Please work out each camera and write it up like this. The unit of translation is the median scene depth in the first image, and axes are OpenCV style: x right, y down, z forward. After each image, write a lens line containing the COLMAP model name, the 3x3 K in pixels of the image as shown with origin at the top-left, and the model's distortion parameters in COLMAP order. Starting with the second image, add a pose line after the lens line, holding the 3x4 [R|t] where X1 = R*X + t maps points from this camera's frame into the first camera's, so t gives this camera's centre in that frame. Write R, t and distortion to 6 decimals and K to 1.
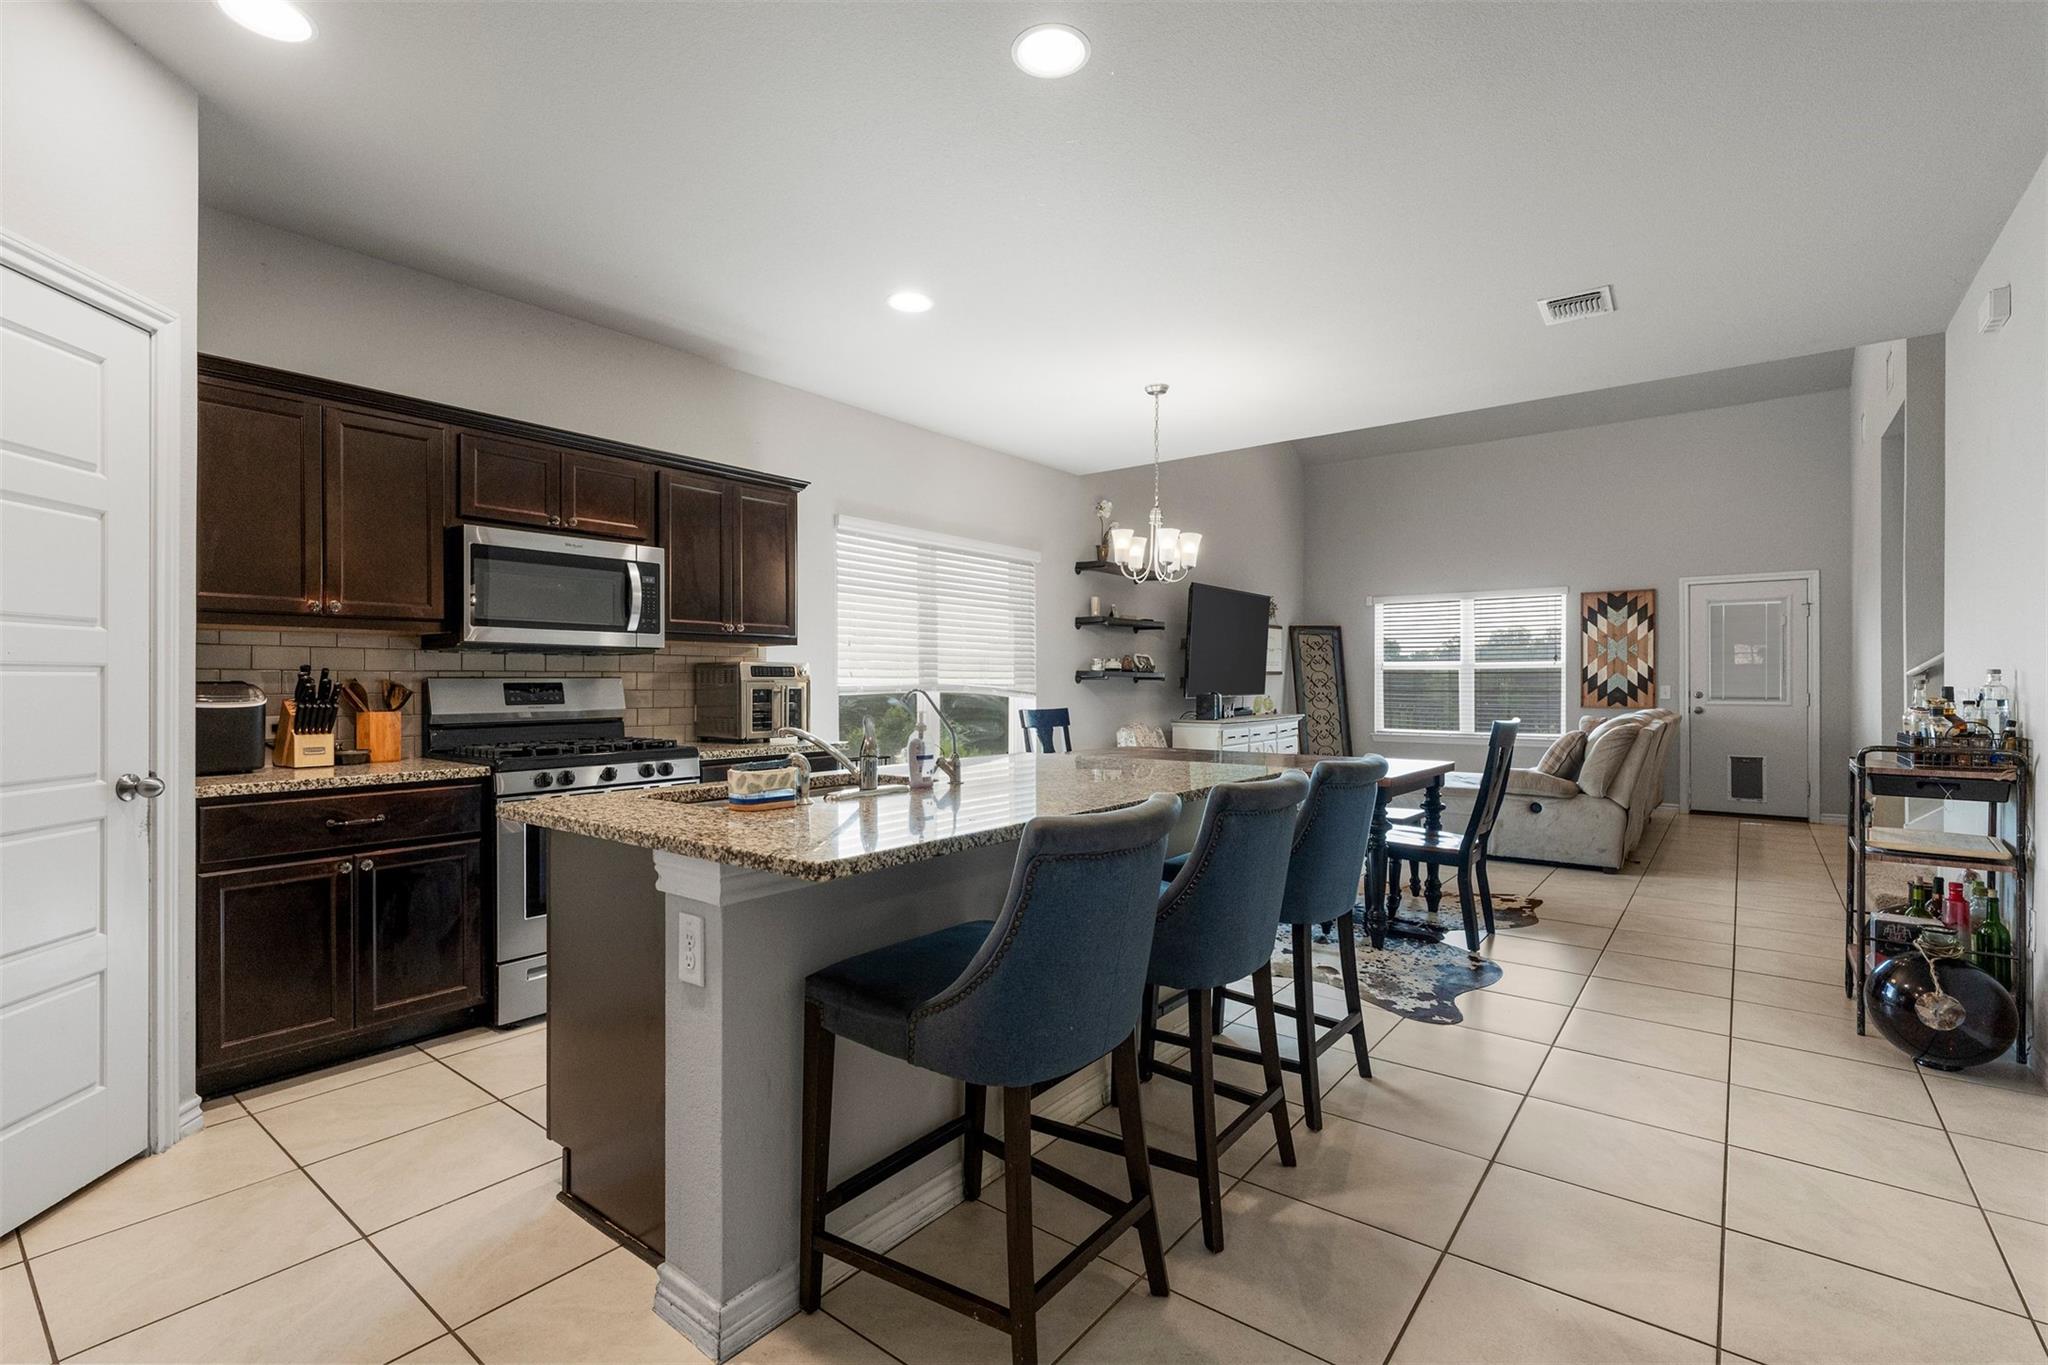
lens RADIAL K [[924.1, 0, 1021.6], [0, 924.1, 680.4], [0, 0, 1]] dist [-0.000843, 0.000027]
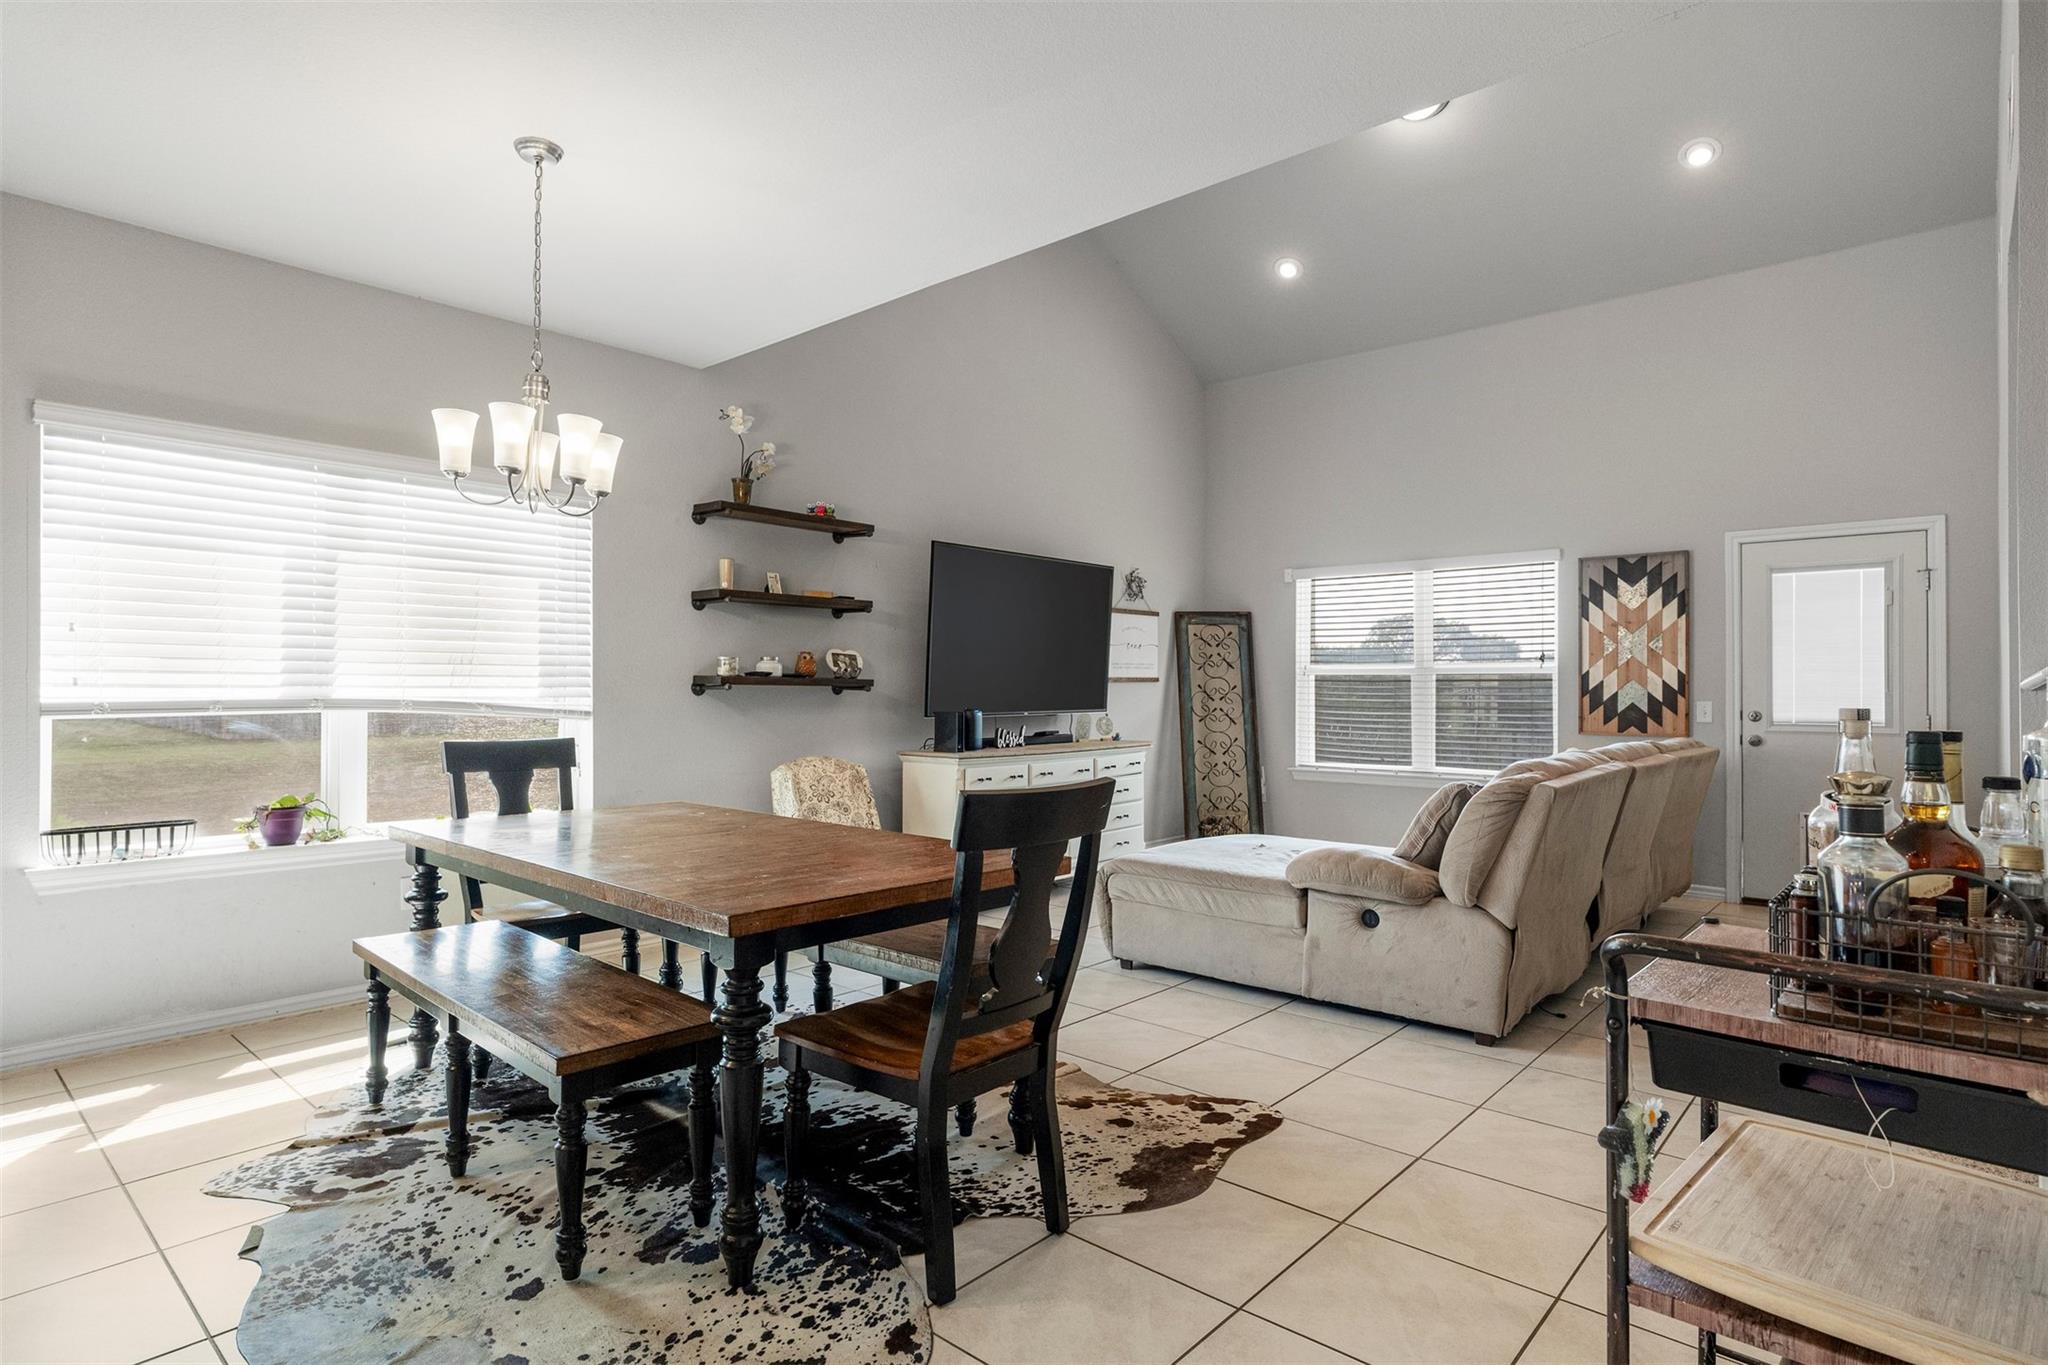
lens RADIAL K [[1065.2, 0, 1021.3], [0, 1065.2, 679.2], [0, 0, 1]] dist [0.001649, -0.000551]
pose [[0.998019, 0.002717, -0.062859, 0.386770], [-0.003132, 0.999974, -0.006515, -0.004634], [0.062839, 0.006699, 0.998001, 0.333083]]
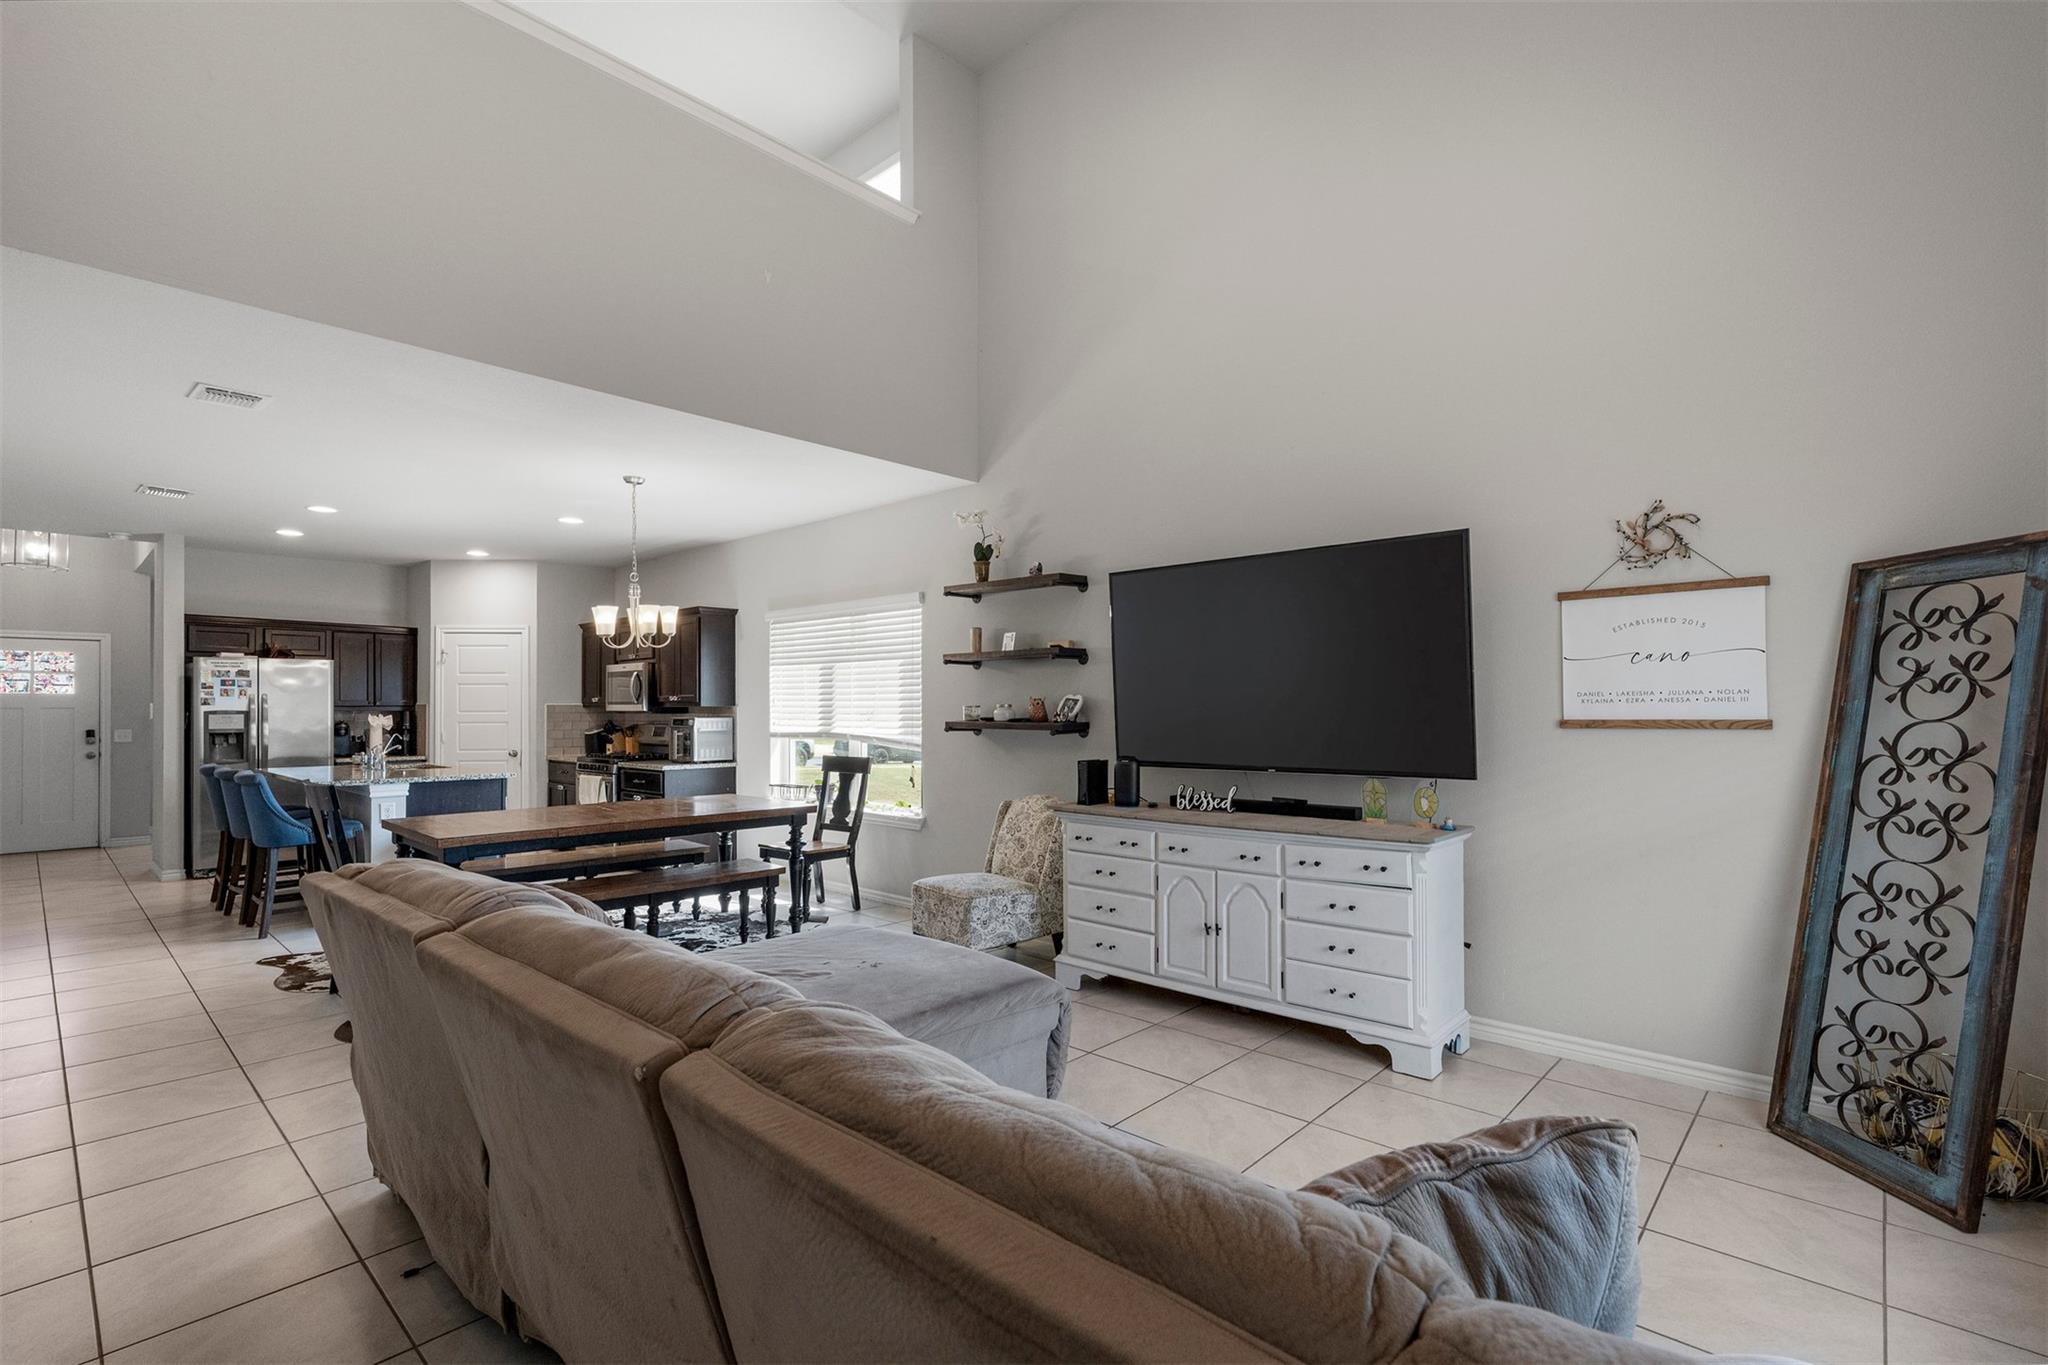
lens RADIAL K [[924.1, 0, 1020.1], [0, 924.1, 701.5], [0, 0, 1]] dist [-0.000843, 0.000027]
pose [[-0.080549, -0.007213, -0.996725, 1.035772], [0.003914, 0.999964, -0.007552, -0.024535], [0.996743, -0.004510, -0.080518, 1.301265]]
